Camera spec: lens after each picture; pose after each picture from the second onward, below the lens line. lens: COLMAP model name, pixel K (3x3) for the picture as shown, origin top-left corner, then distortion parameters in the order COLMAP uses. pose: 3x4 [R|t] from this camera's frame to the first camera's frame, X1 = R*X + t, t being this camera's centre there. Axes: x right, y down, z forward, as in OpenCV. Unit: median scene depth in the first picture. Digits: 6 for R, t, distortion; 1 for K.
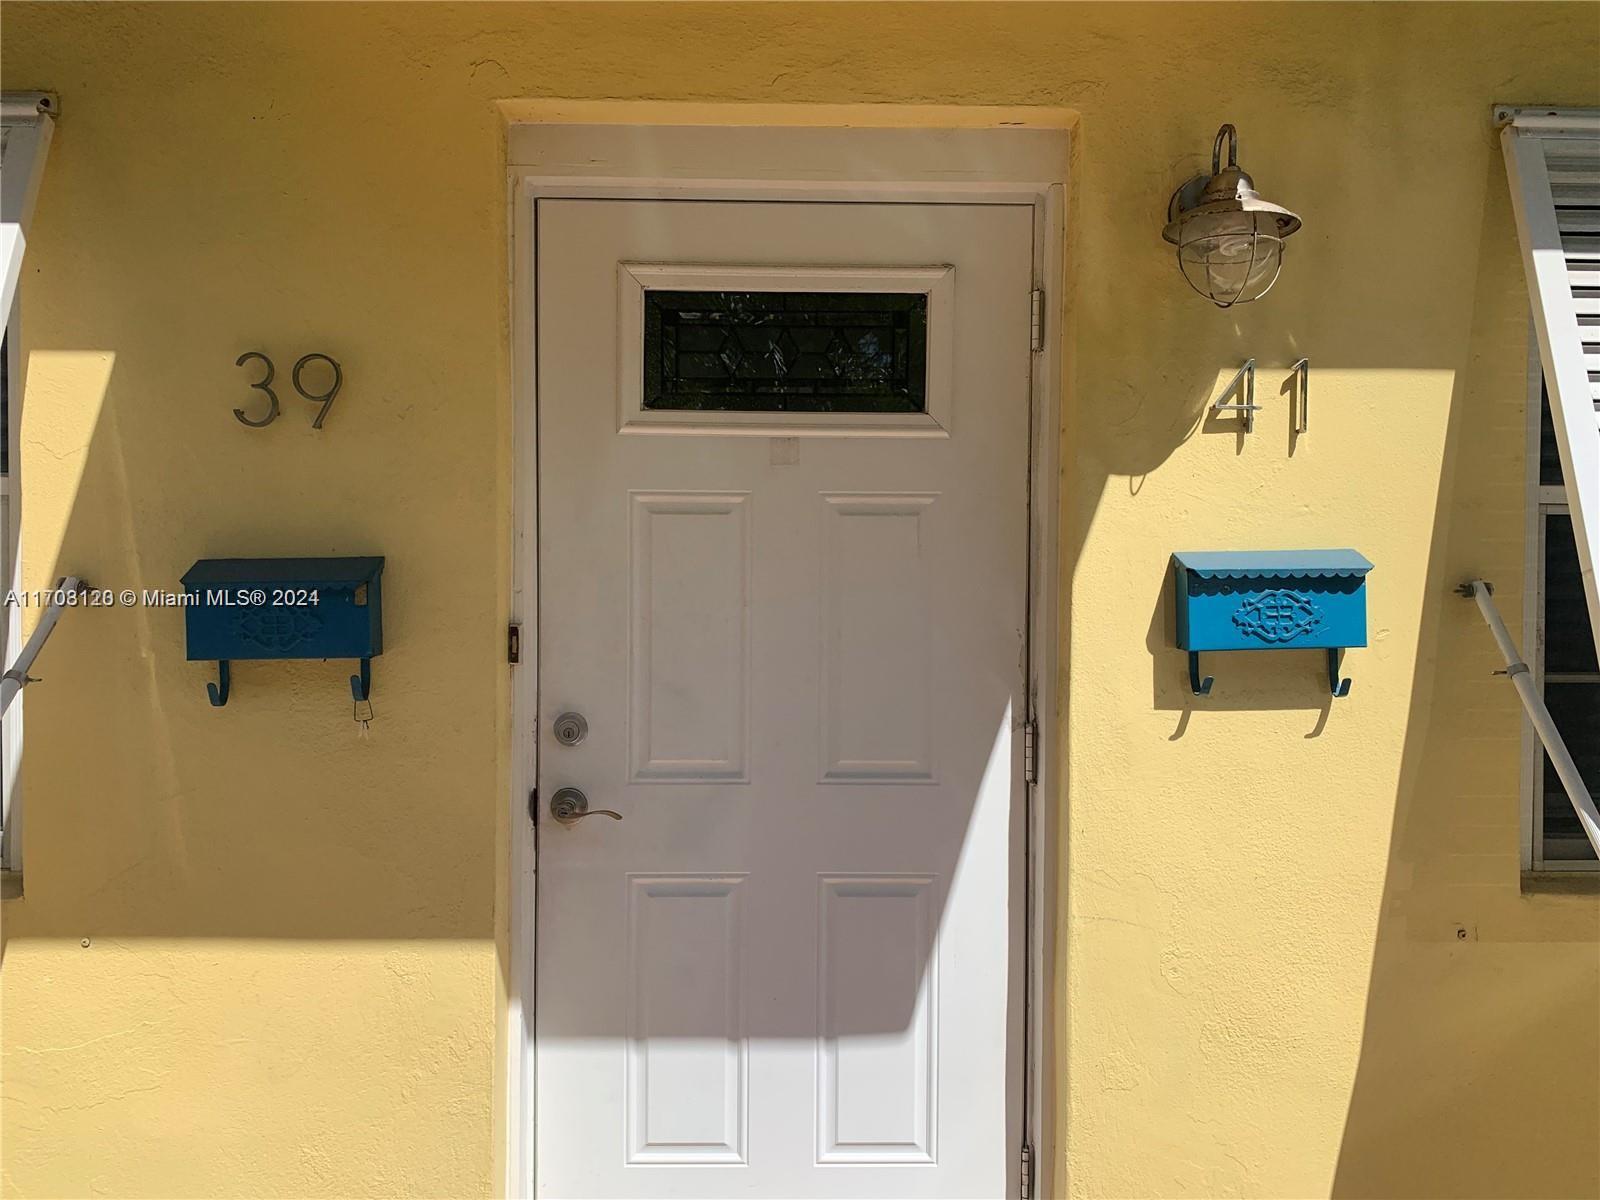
lens RADIAL K [[1230.2, 0, 800.0], [0, 1230.2, 600.0], [0, 0, 1]] dist [0.000032, -0.012496]
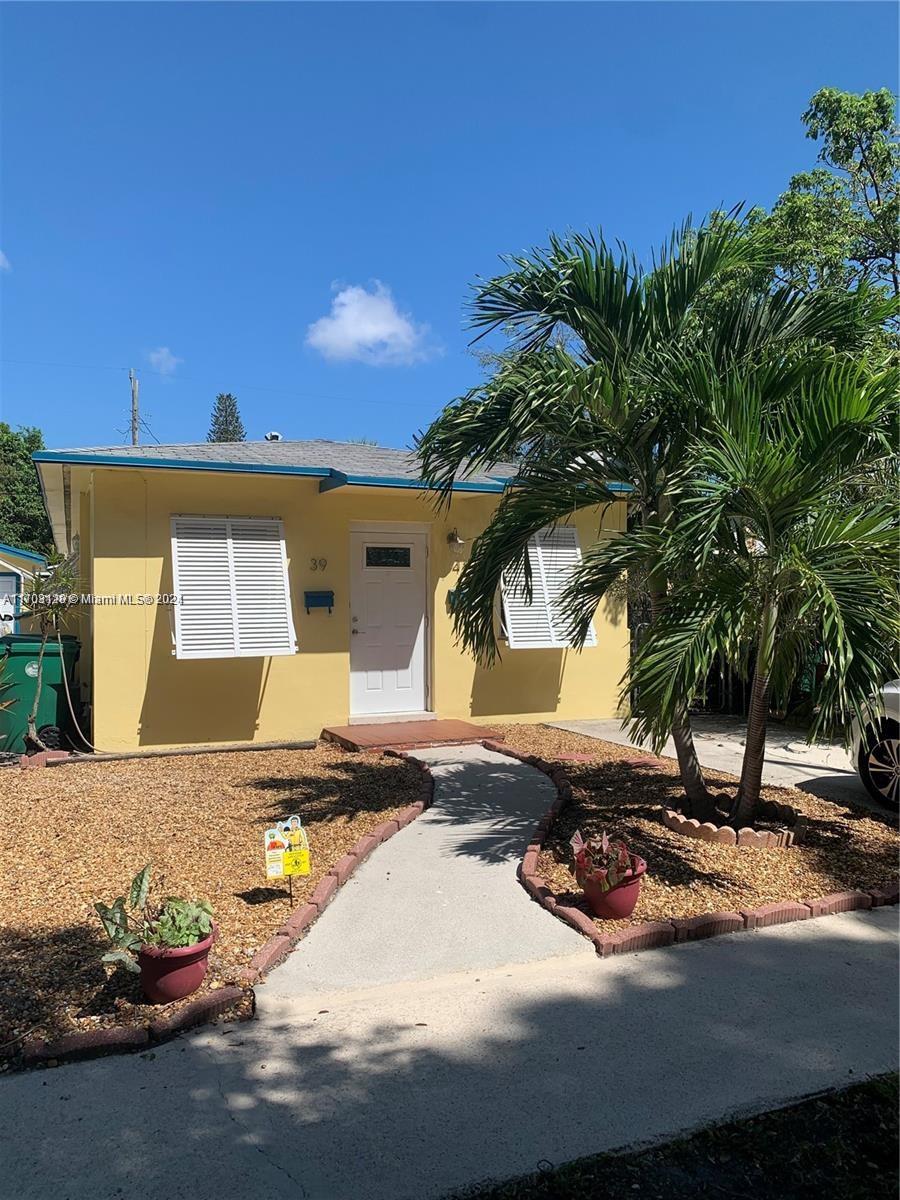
lens RADIAL K [[922.7, 0, 443.8], [0, 922.7, 598.8], [0, 0, 1]] dist [0.000032, -0.012496]
pose [[0.937576, -0.008926, 0.347666, -1.360562], [0.015494, 0.999750, -0.016117, 0.084910], [-0.347435, 0.020498, 0.937480, -3.420749]]
